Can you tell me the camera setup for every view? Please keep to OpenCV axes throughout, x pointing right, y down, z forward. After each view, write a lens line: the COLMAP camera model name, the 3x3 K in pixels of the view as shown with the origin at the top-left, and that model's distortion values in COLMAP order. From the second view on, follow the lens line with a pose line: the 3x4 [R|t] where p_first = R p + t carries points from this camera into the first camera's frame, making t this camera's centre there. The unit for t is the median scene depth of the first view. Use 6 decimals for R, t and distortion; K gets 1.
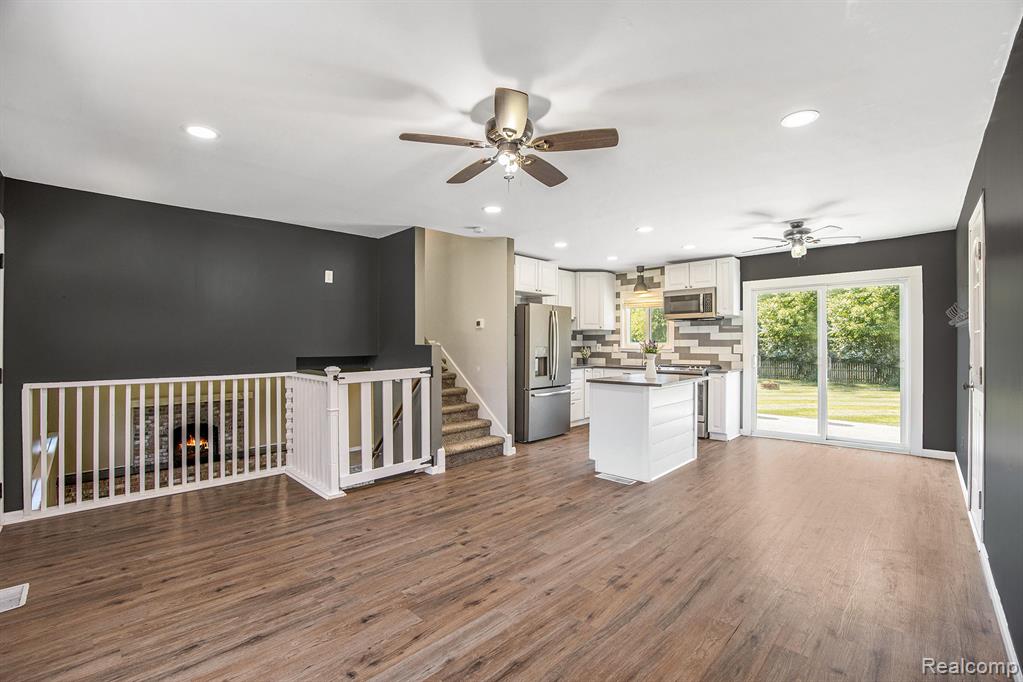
lens RADIAL K [[438.1, 0, 509.2], [0, 438.1, 338.4], [0, 0, 1]] dist [-0.055381, 0.000318]
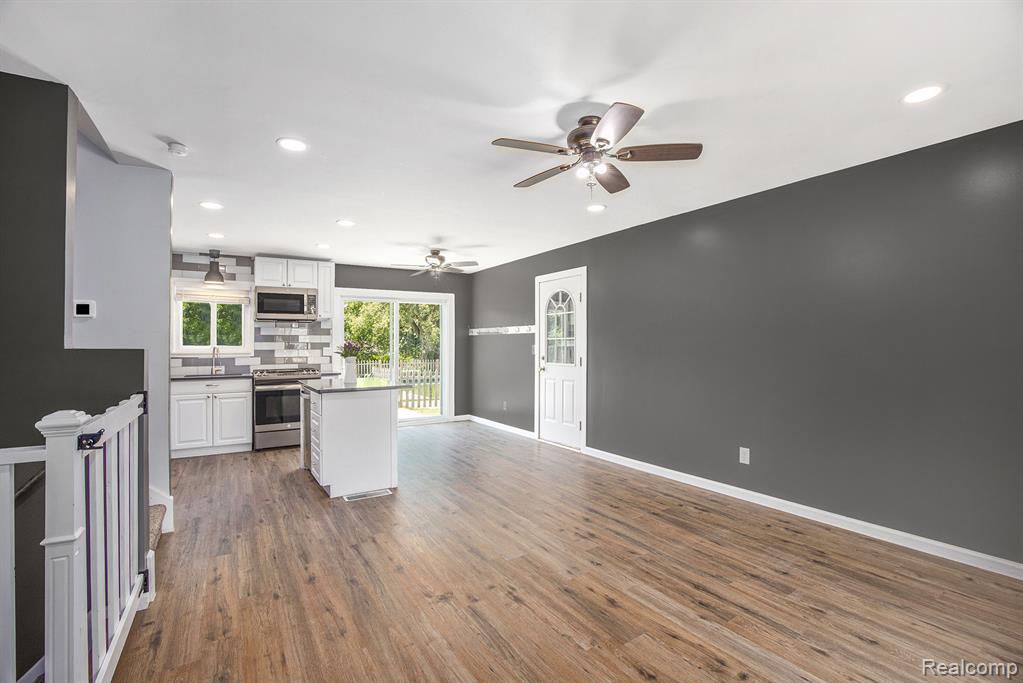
lens RADIAL K [[438.1, 0, 506.9], [0, 438.1, 345.3], [0, 0, 1]] dist [-0.055381, 0.000318]
pose [[0.244298, -0.001306, 0.969699, -0.610366], [-0.006852, 0.999972, 0.003072, 0.005813], [-0.969676, -0.007395, 0.244282, 0.543087]]
